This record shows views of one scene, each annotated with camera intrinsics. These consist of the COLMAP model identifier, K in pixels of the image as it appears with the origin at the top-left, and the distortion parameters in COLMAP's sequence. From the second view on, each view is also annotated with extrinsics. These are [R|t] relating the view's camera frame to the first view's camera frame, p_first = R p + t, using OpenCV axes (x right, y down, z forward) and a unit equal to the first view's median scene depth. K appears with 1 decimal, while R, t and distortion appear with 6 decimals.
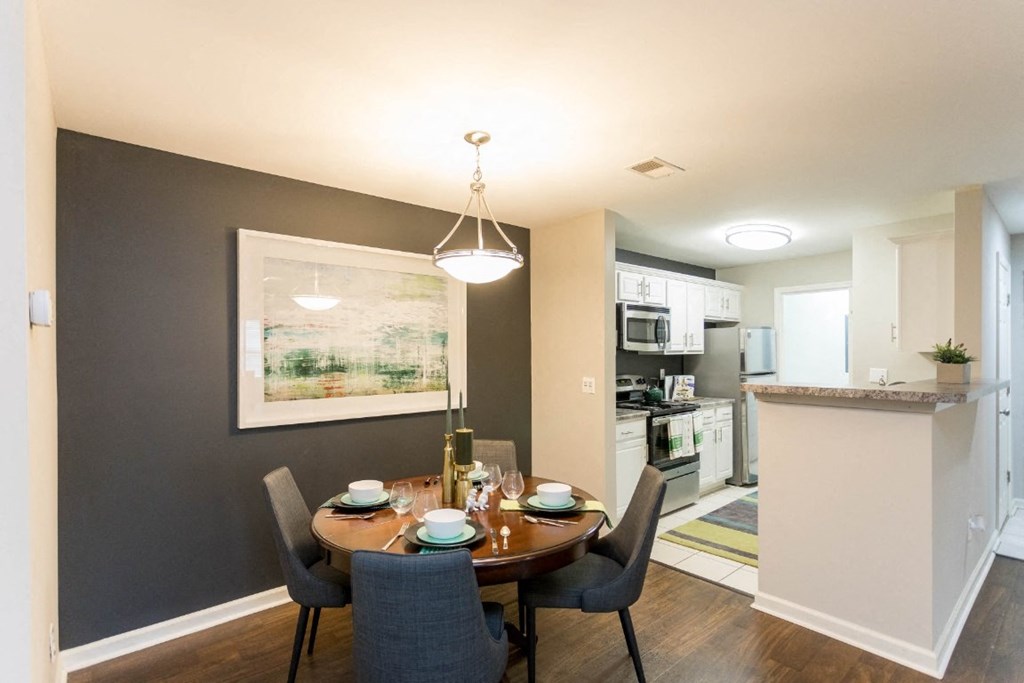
lens RADIAL K [[503.2, 0, 510.2], [0, 503.2, 348.9], [0, 0, 1]] dist [-0.001486, -0.000349]
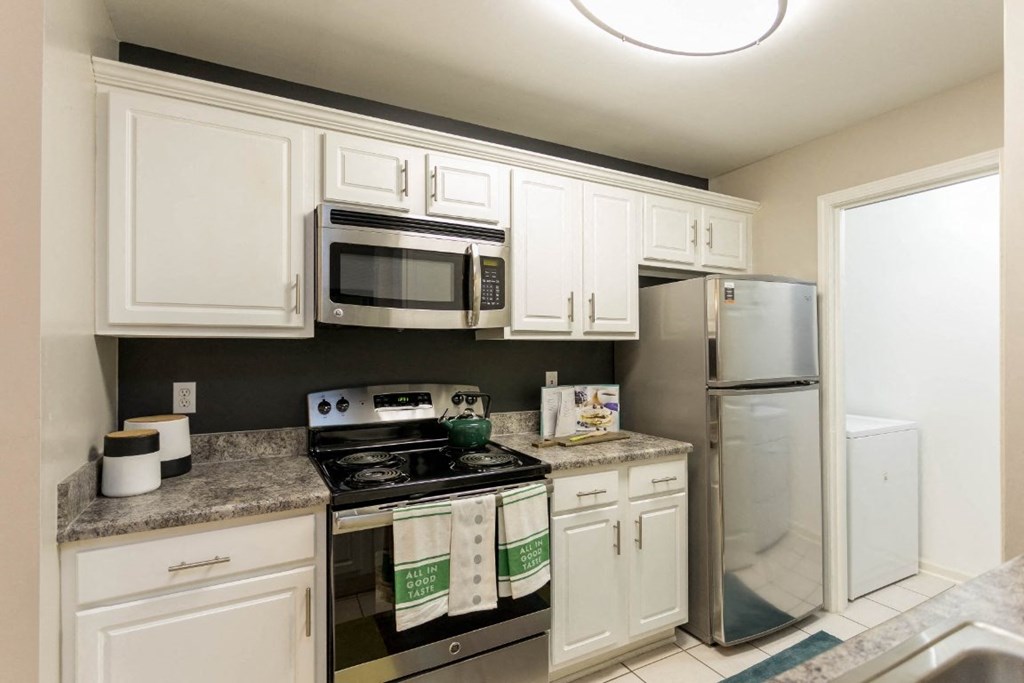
lens RADIAL K [[503.2, 0, 516.4], [0, 503.2, 337.5], [0, 0, 1]] dist [-0.001486, -0.000349]
pose [[0.977296, -0.003899, -0.211845, 0.391495], [0.000108, 0.999840, -0.017904, 0.017009], [0.211881, 0.017475, 0.977139, 0.547878]]
